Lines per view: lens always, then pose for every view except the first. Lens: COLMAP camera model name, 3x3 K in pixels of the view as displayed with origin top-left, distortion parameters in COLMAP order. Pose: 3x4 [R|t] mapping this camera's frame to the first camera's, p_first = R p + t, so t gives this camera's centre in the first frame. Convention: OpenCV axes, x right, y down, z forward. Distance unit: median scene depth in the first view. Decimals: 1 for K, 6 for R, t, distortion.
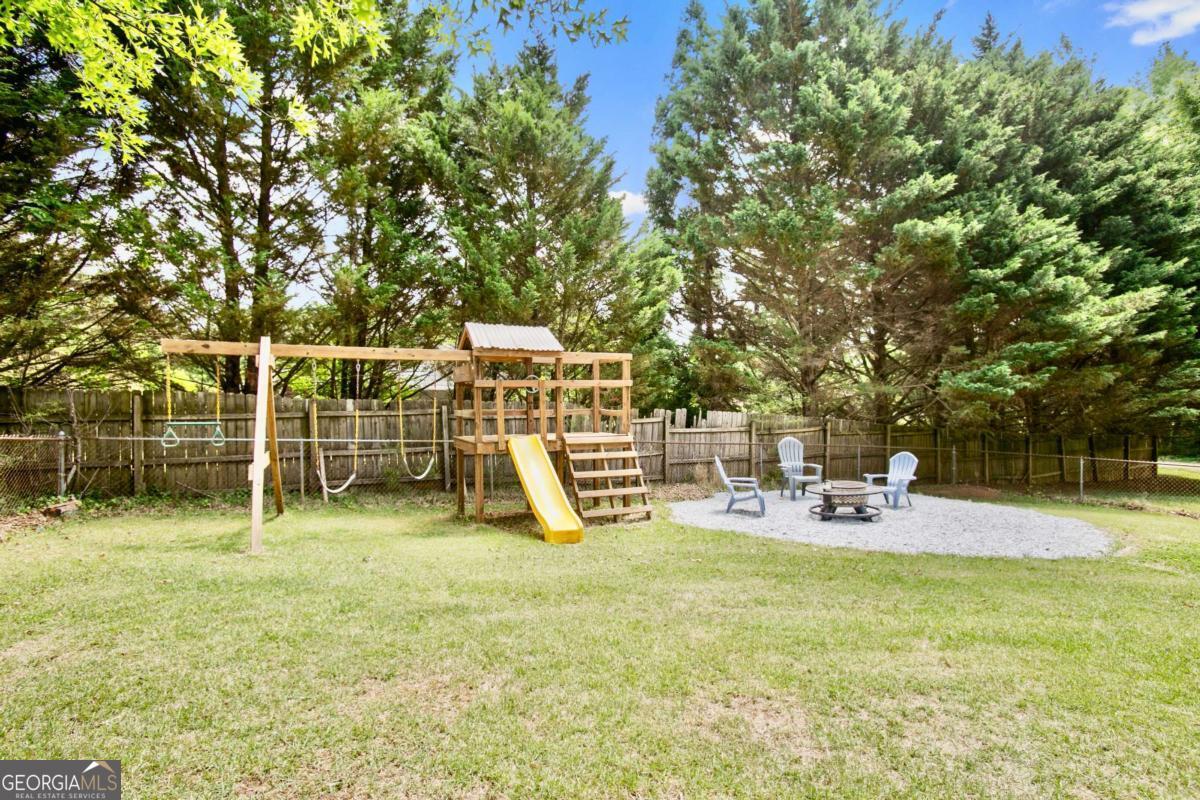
lens RADIAL K [[595.7, 0, 584.3], [0, 595.7, 407.7], [0, 0, 1]] dist [-0.030408, -0.000020]
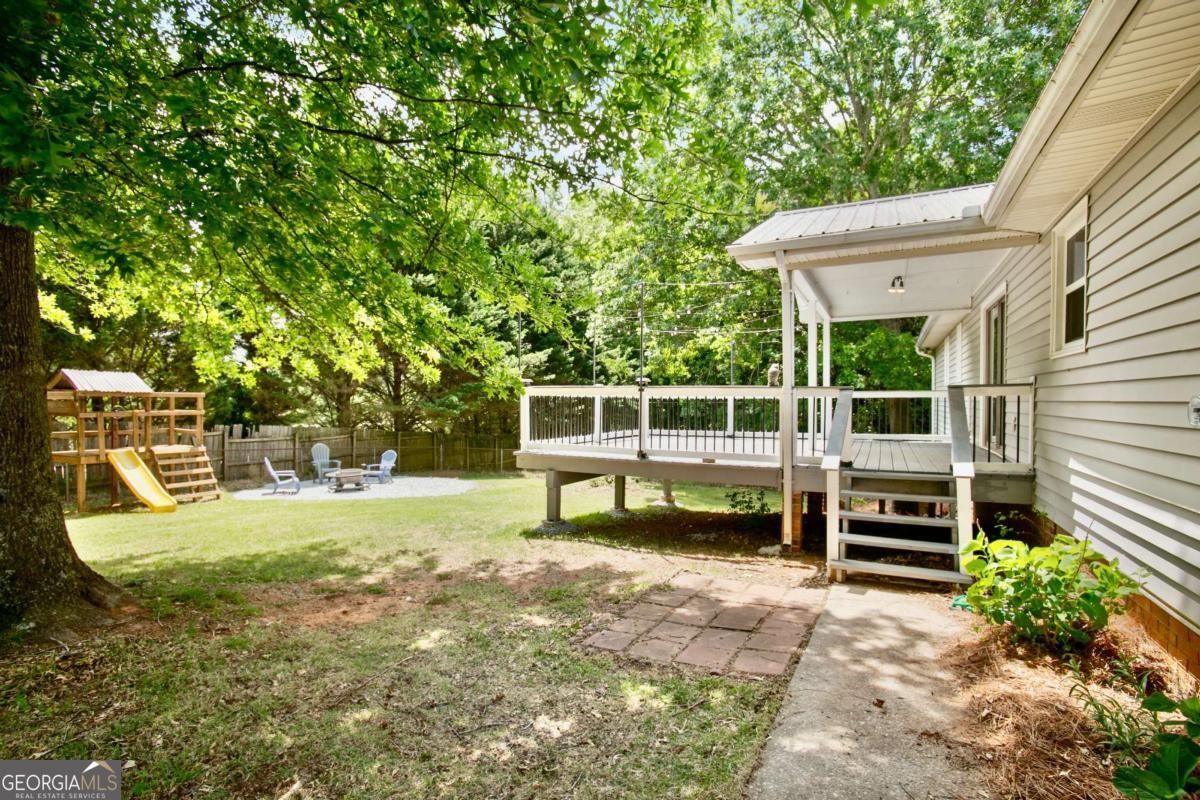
lens RADIAL K [[595.7, 0, 584.3], [0, 595.7, 407.7], [0, 0, 1]] dist [-0.030408, -0.000020]
pose [[0.762509, 0.001955, 0.646974, -0.138402], [0.000505, 0.999993, -0.003617, -0.042402], [-0.646977, 0.003084, 0.762503, -0.703799]]
